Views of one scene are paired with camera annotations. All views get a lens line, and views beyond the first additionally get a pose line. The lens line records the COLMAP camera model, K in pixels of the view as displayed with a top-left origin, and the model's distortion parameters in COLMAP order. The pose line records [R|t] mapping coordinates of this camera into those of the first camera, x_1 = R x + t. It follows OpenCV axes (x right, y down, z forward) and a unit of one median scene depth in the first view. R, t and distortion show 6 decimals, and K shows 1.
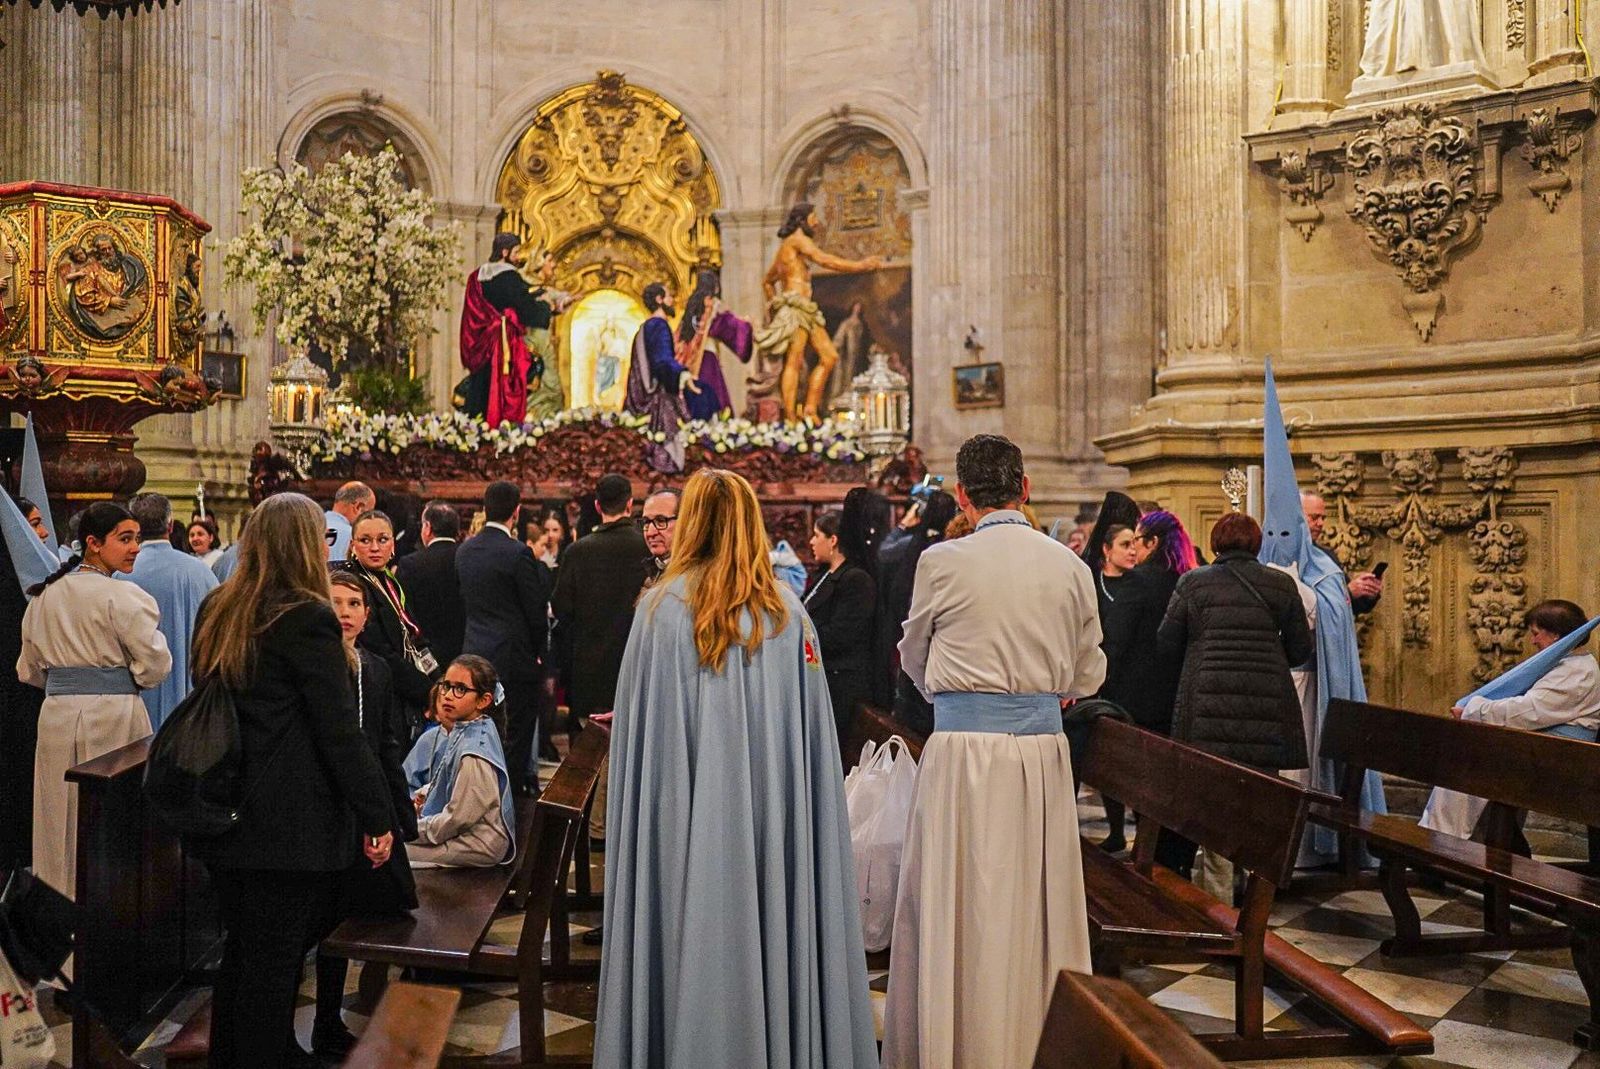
lens RADIAL K [[1551.9, 0, 800.0], [0, 1551.9, 534.5], [0, 0, 1]] dist [-0.064122, 0.092500]
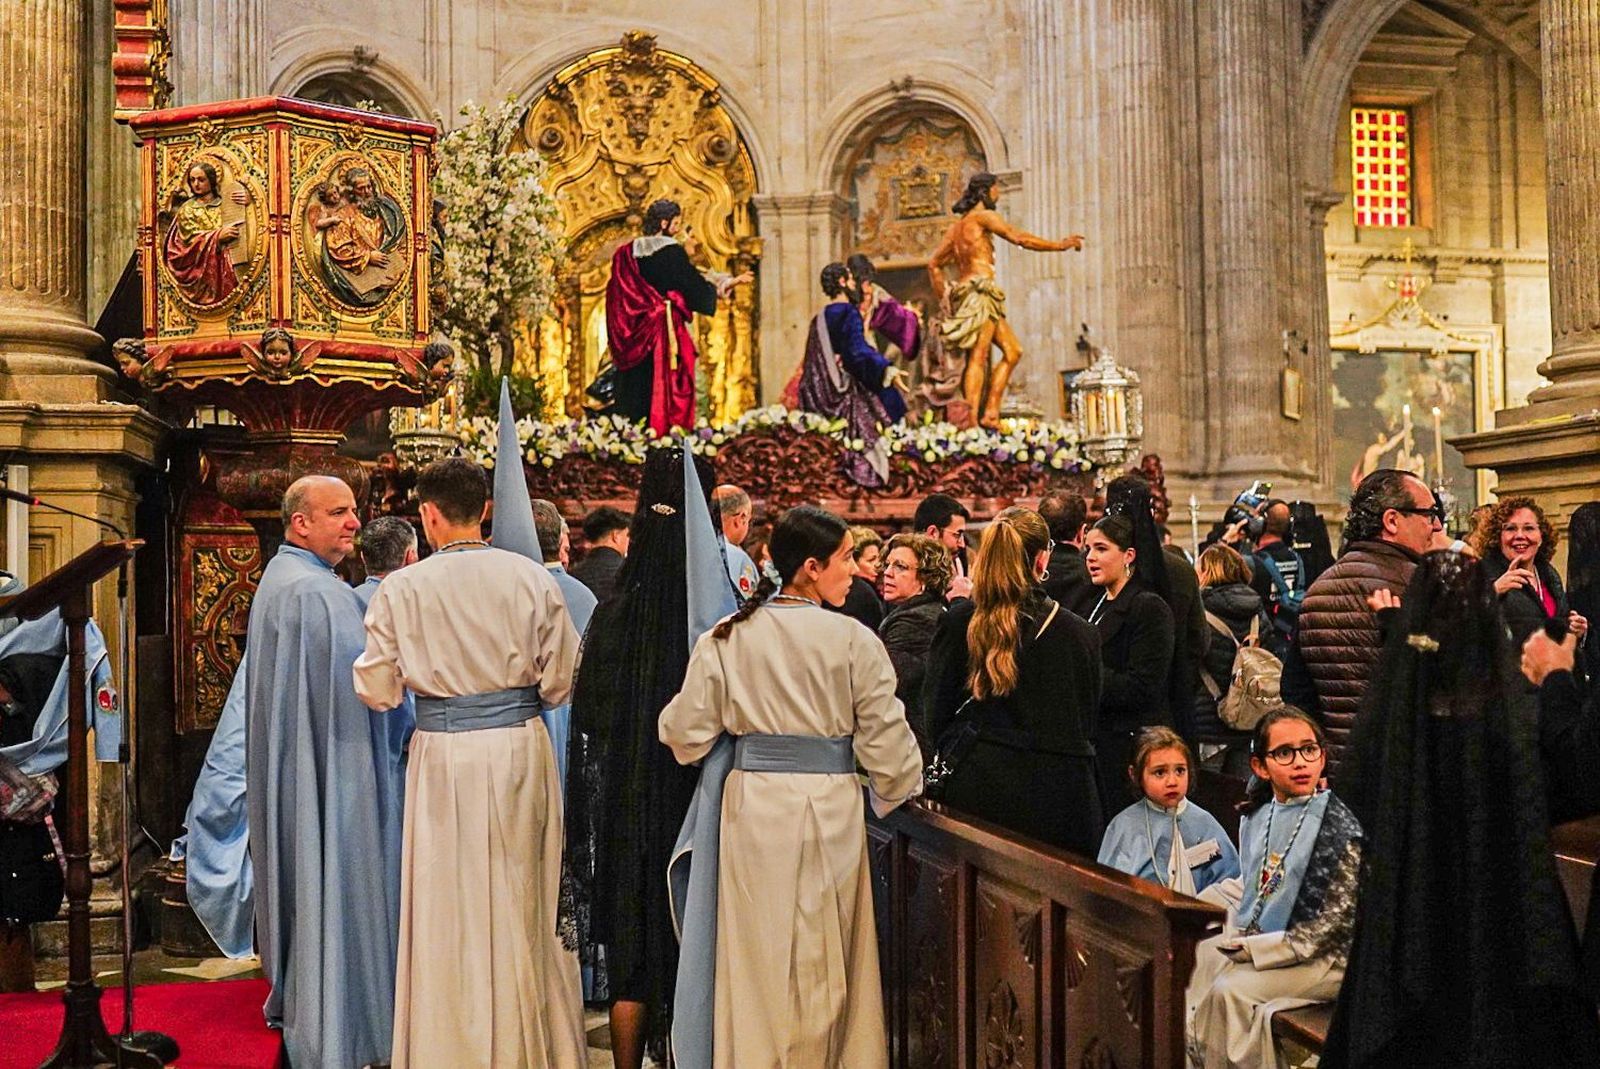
lens RADIAL K [[1668.4, 0, 800.0], [0, 1668.4, 534.5], [0, 0, 1]] dist [-0.046367, 0.039537]
pose [[0.993290, -0.013943, 0.114807, -0.223706], [0.016594, 0.999616, -0.022172, 0.005085], [-0.114454, 0.023928, 0.993140, 0.108913]]
